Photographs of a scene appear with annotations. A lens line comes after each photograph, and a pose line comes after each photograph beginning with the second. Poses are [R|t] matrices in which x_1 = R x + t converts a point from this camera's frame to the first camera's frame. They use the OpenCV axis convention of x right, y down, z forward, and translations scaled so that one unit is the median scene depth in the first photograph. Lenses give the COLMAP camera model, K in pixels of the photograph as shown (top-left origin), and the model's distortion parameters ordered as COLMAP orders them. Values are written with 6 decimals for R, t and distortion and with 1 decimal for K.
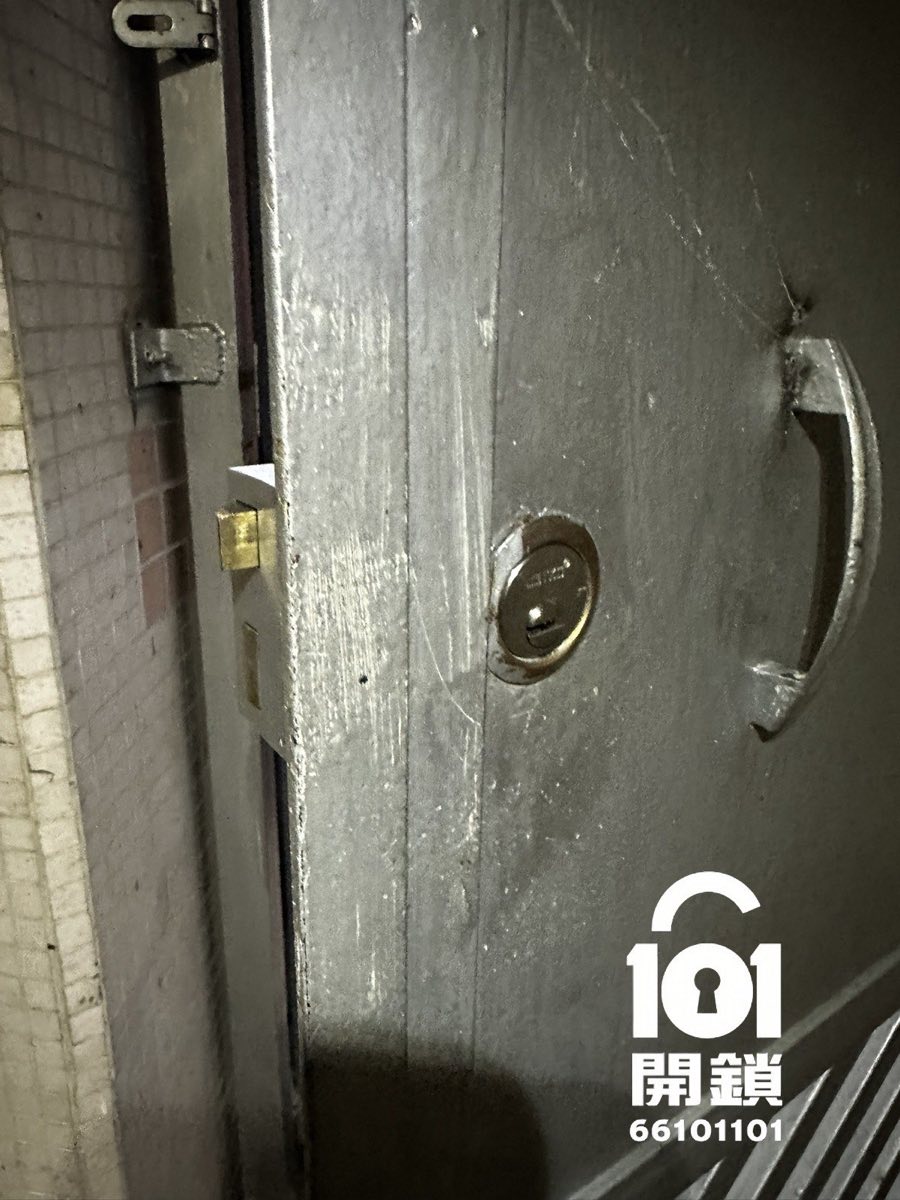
lens RADIAL K [[853.9, 0, 458.6], [0, 853.9, 601.7], [0, 0, 1]] dist [0.006570, -0.001684]
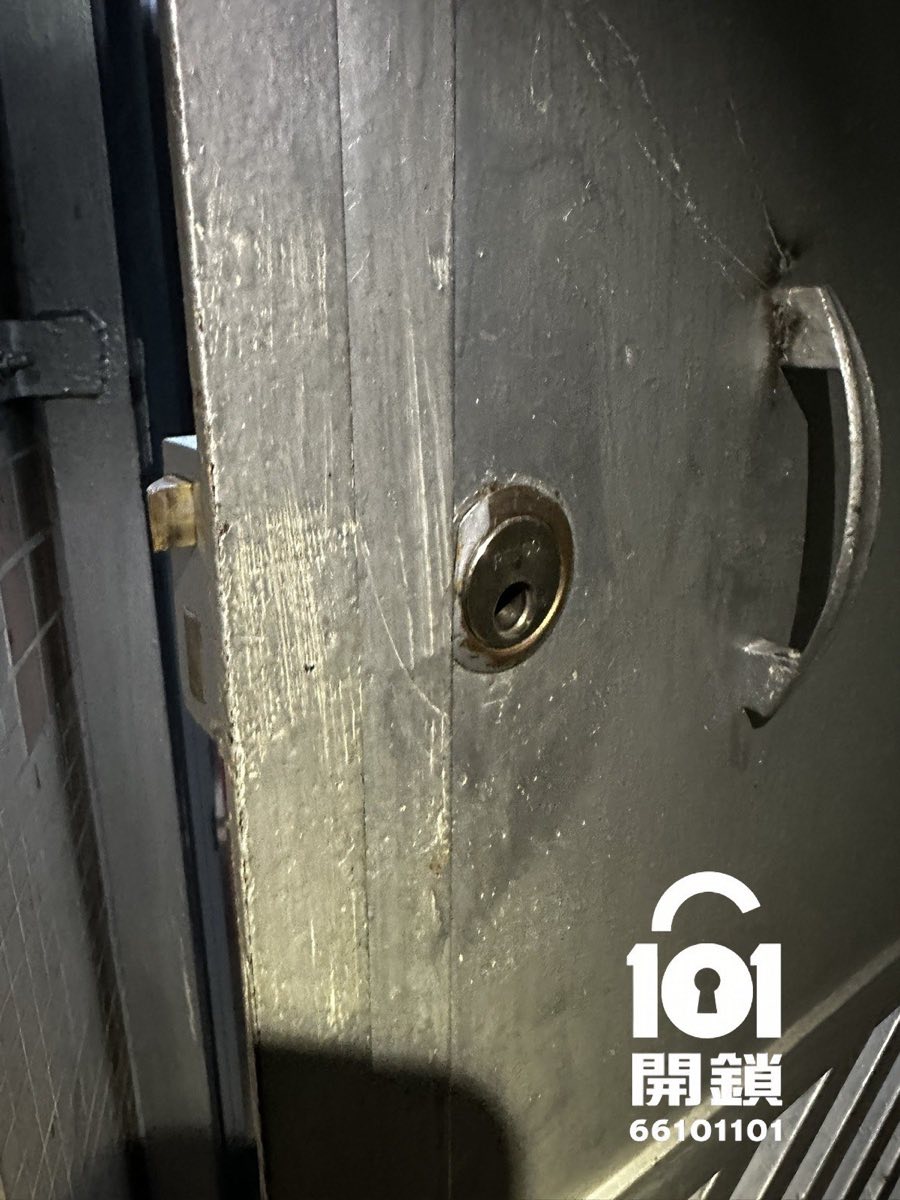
lens RADIAL K [[853.9, 0, 444.5], [0, 853.9, 597.8], [0, 0, 1]] dist [0.006570, -0.001684]
pose [[0.999744, -0.022363, 0.003415, 0.023410], [0.022349, 0.999742, 0.004165, 0.016822], [-0.003507, -0.004088, 0.999985, 0.100384]]
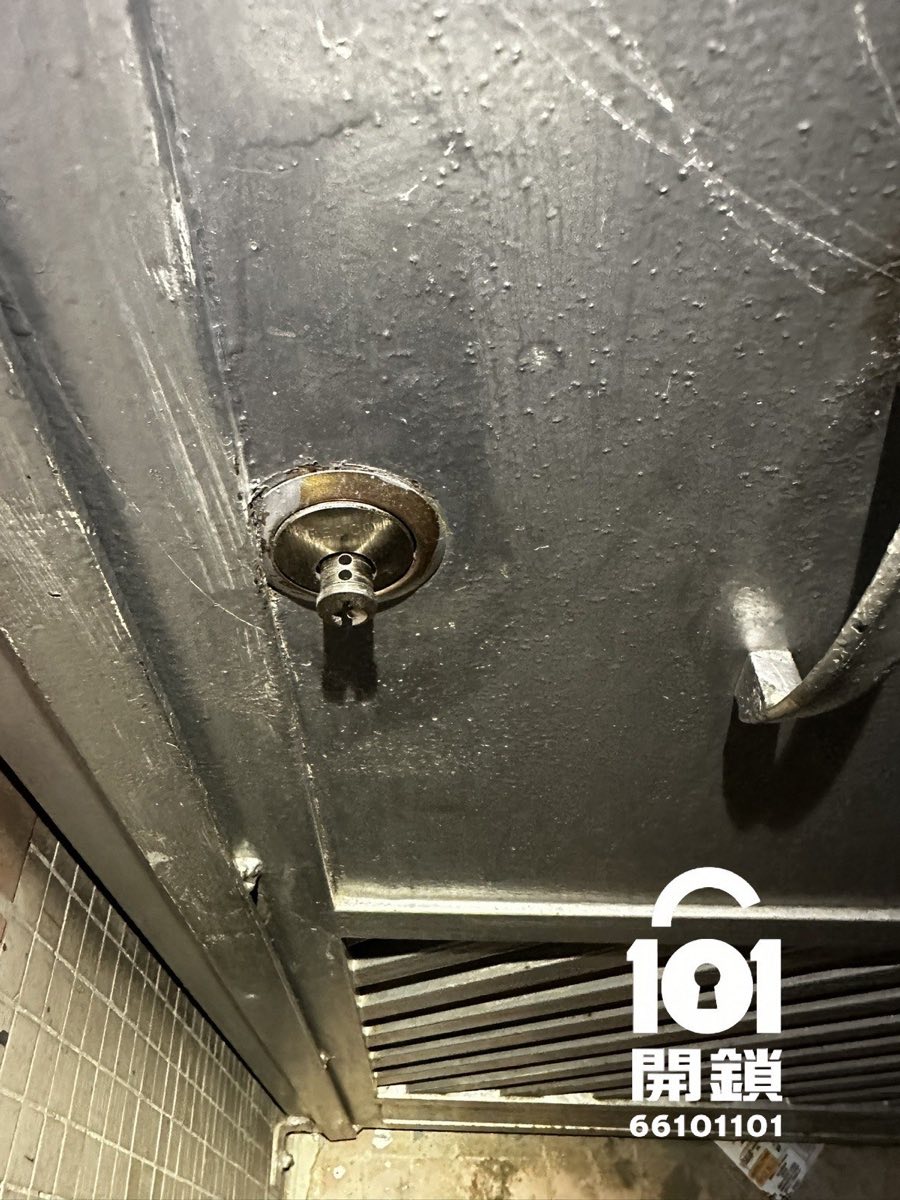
lens RADIAL K [[853.9, 0, 450.0], [0, 853.9, 596.5], [0, 0, 1]] dist [0.006570, -0.001684]
pose [[0.792955, 0.473092, -0.383936, 0.593020], [-0.188991, 0.790051, 0.583183, -0.533678], [0.579228, -0.389877, 0.715885, 0.451867]]
